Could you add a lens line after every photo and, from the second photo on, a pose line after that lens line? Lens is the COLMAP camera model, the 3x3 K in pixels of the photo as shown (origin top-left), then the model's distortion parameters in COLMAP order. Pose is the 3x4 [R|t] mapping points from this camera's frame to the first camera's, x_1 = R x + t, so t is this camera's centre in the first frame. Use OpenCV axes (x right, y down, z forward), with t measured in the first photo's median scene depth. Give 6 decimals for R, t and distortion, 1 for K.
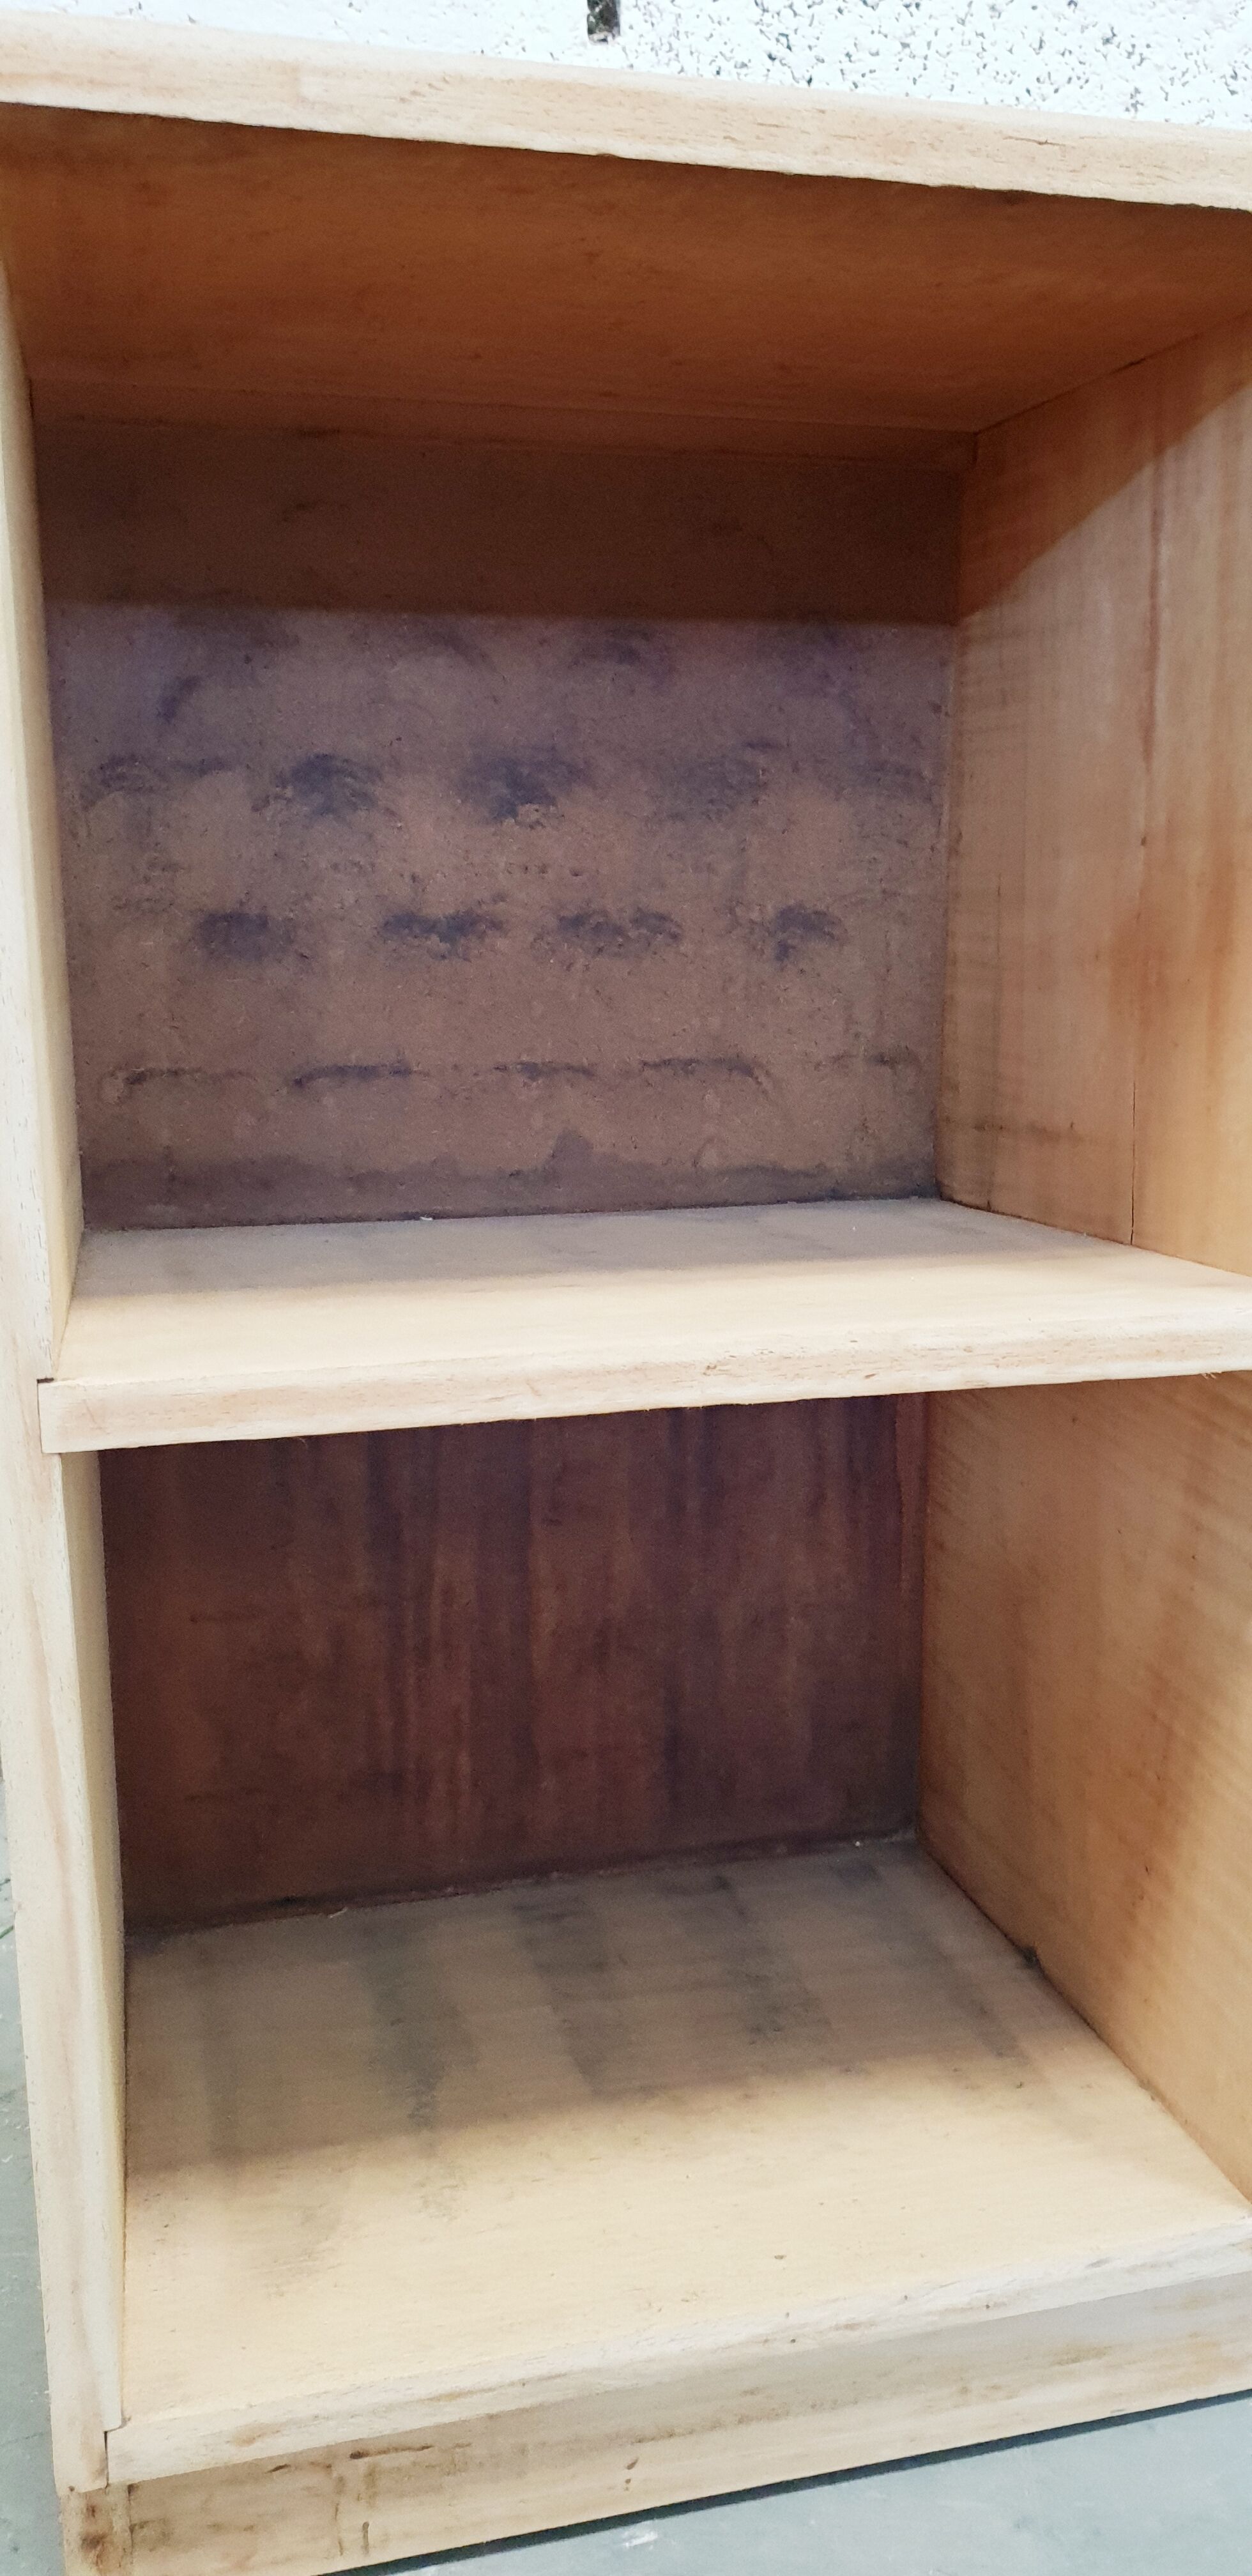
lens RADIAL K [[2085.3, 0, 667.1], [0, 2085.3, 1318.5], [0, 0, 1]] dist [0.079438, -0.055032]
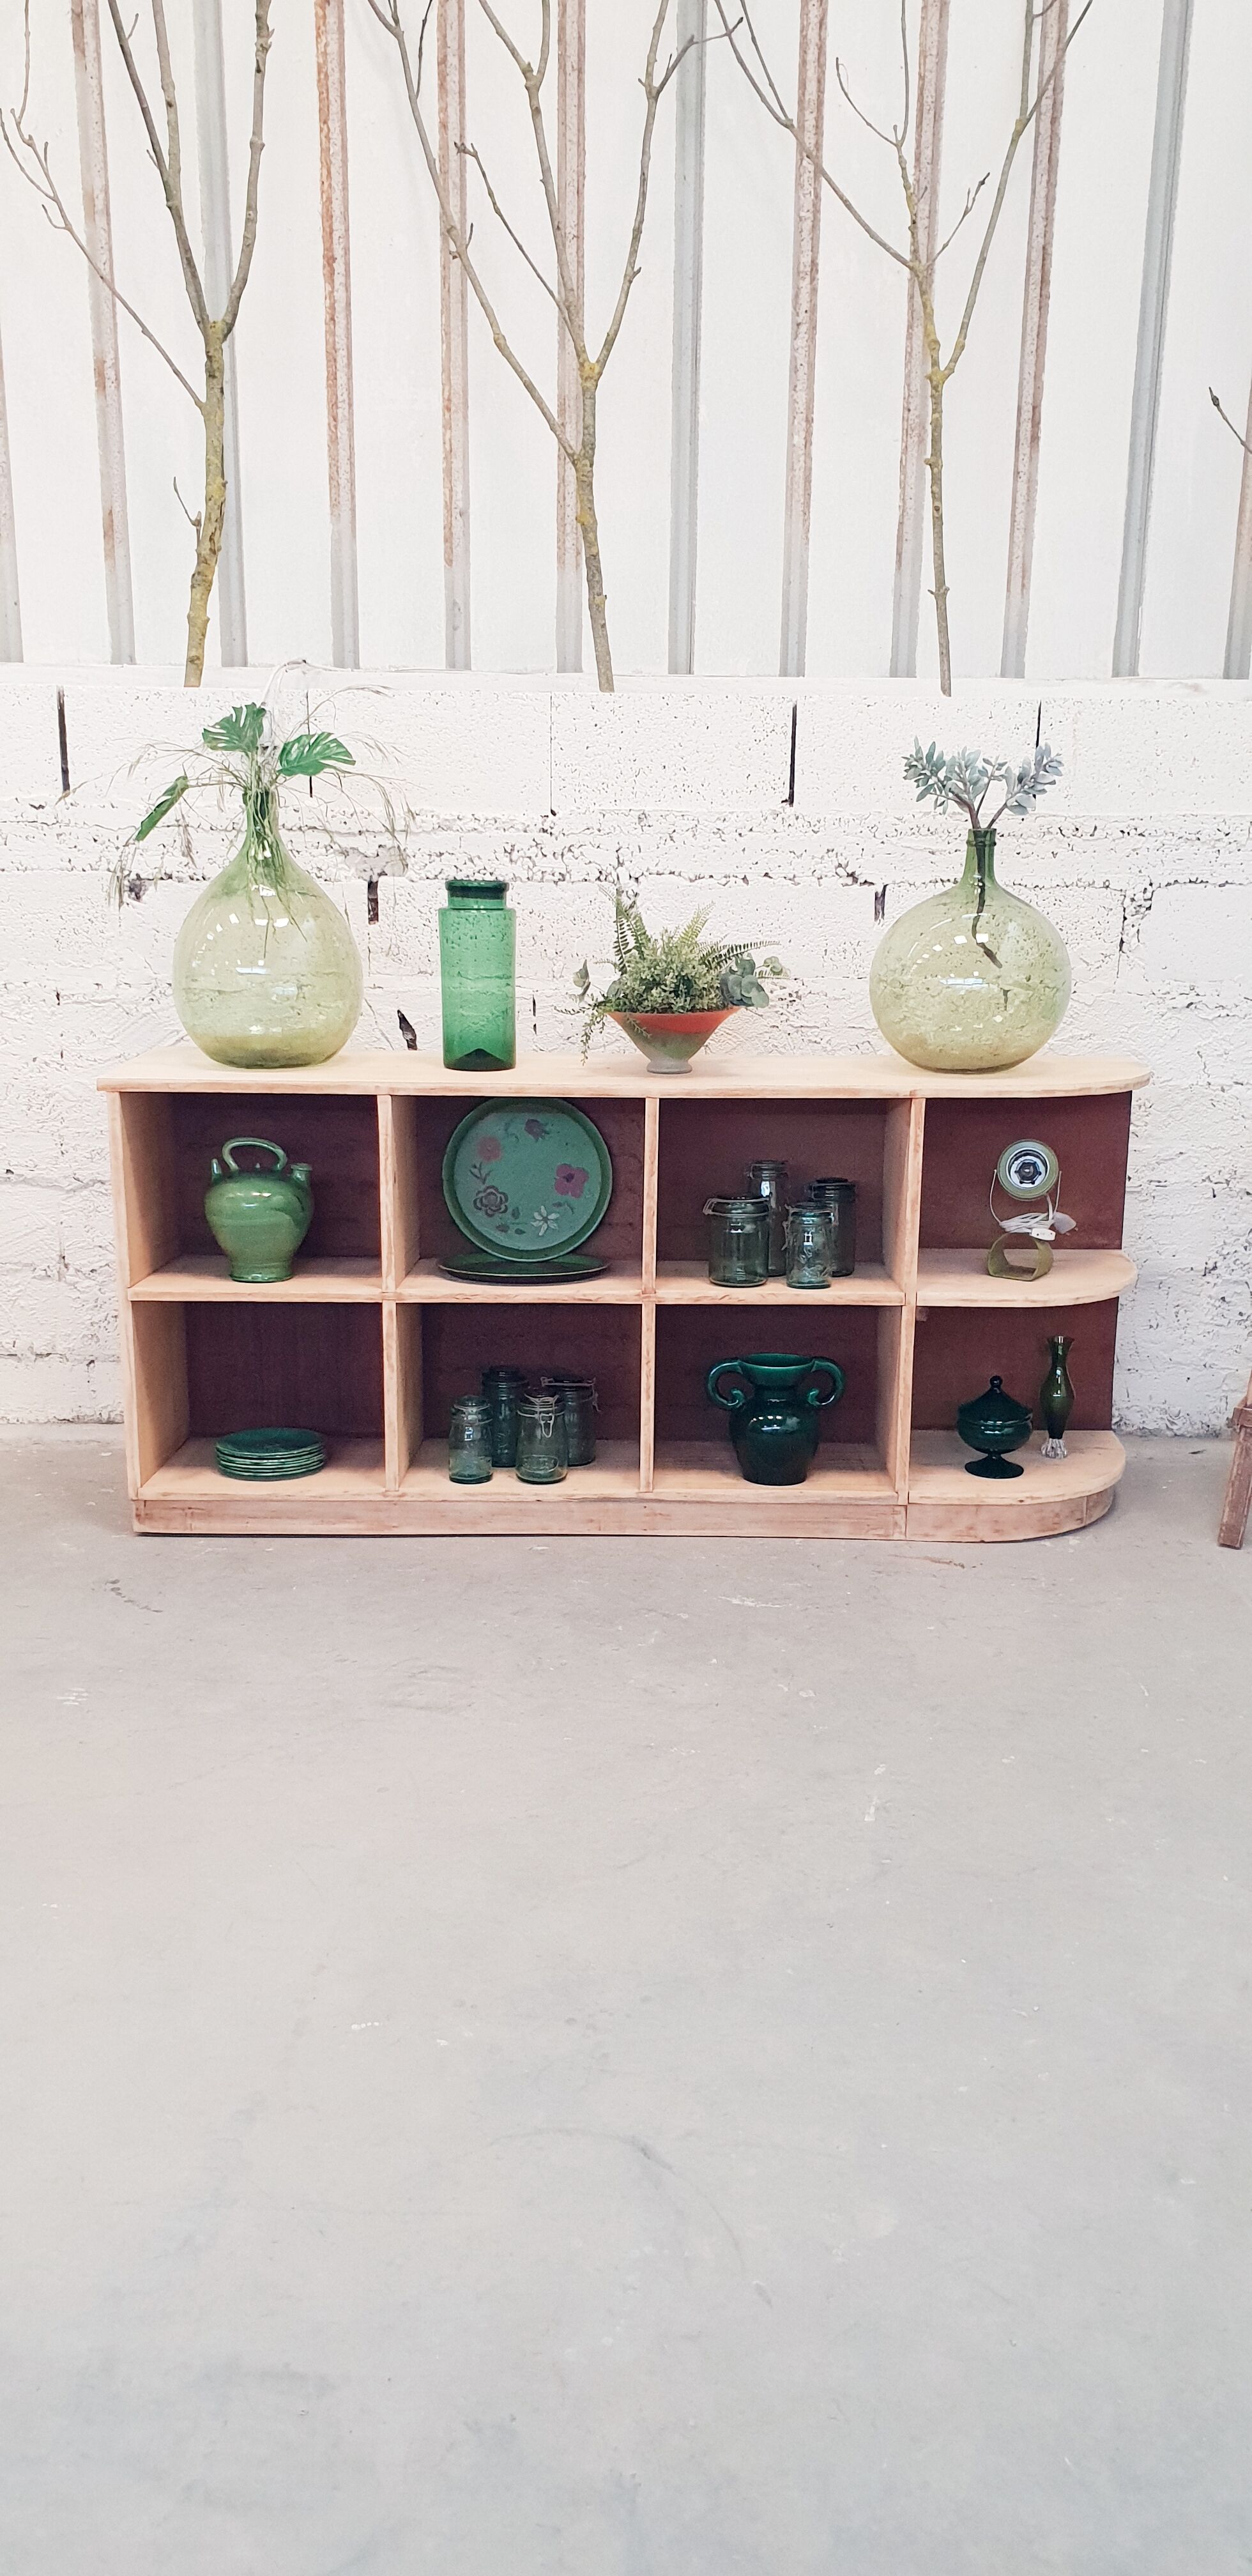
lens RADIAL K [[2037.8, 0, 632.2], [0, 2037.8, 1324.3], [0, 0, 1]] dist [0.028235, -0.035479]
pose [[0.965351, 0.072198, -0.250769, 1.584863], [-0.066744, 0.997313, 0.030196, -0.084211], [0.252276, -0.012412, 0.967576, -2.632363]]
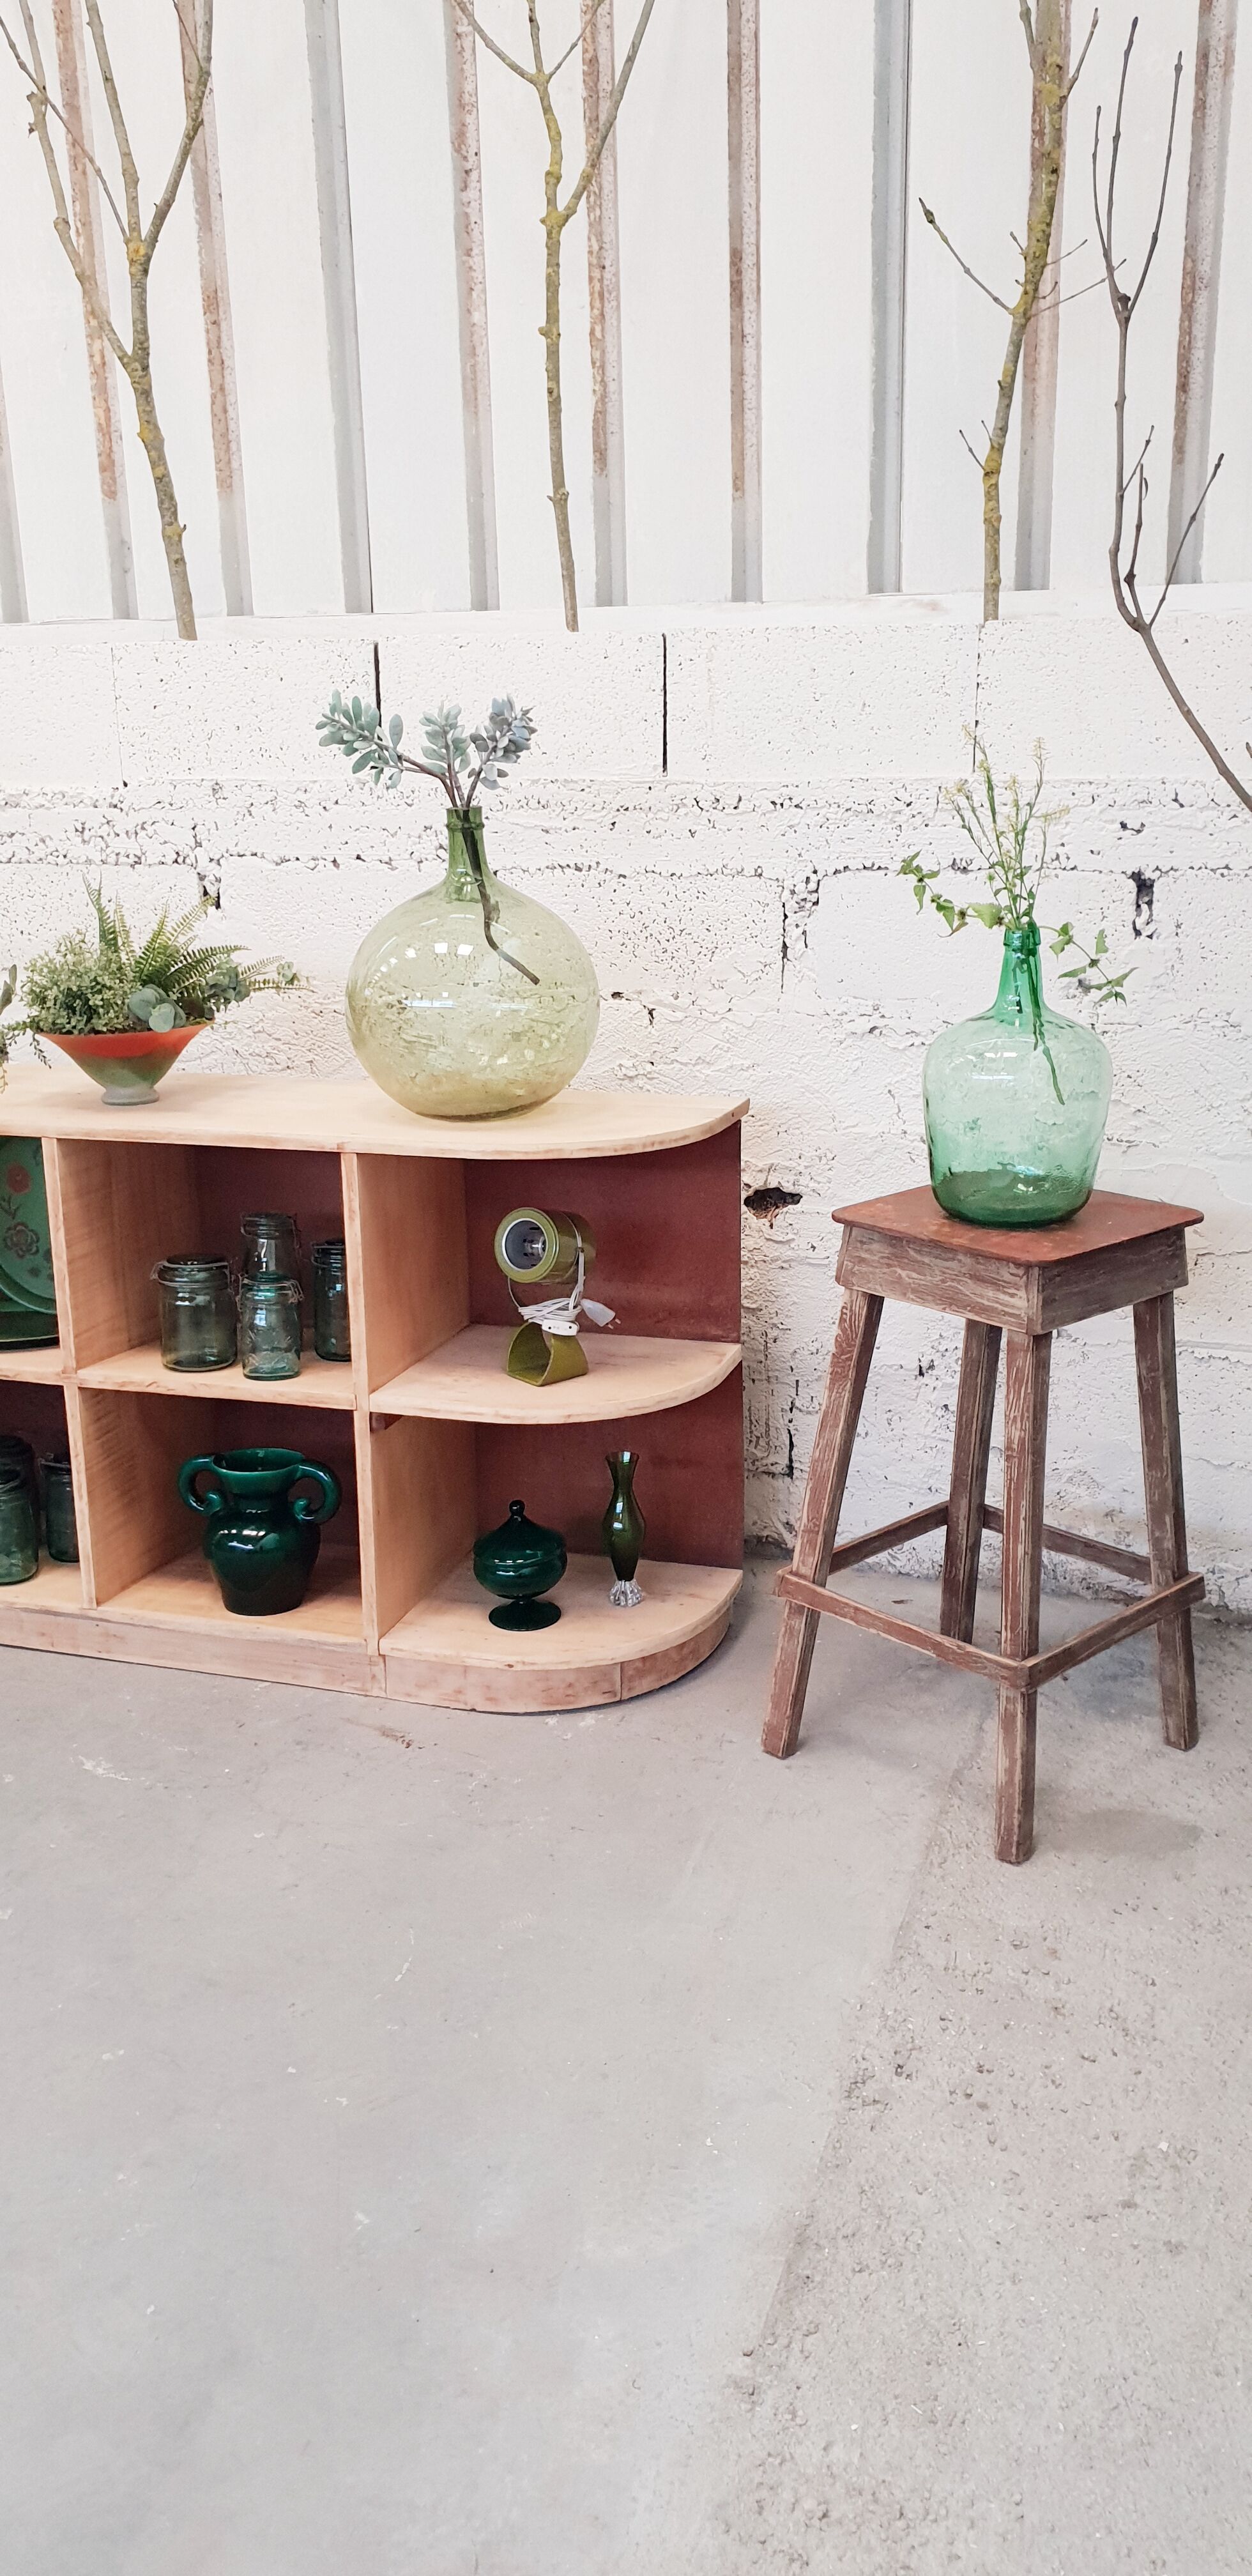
lens RADIAL K [[2037.8, 0, 678.8], [0, 2037.8, 1304.8], [0, 0, 1]] dist [0.028235, -0.035479]
pose [[0.850156, 0.133980, -0.509200, 2.968088], [-0.108808, 0.990914, 0.079062, -0.464202], [0.515166, -0.011810, 0.857009, -1.232611]]
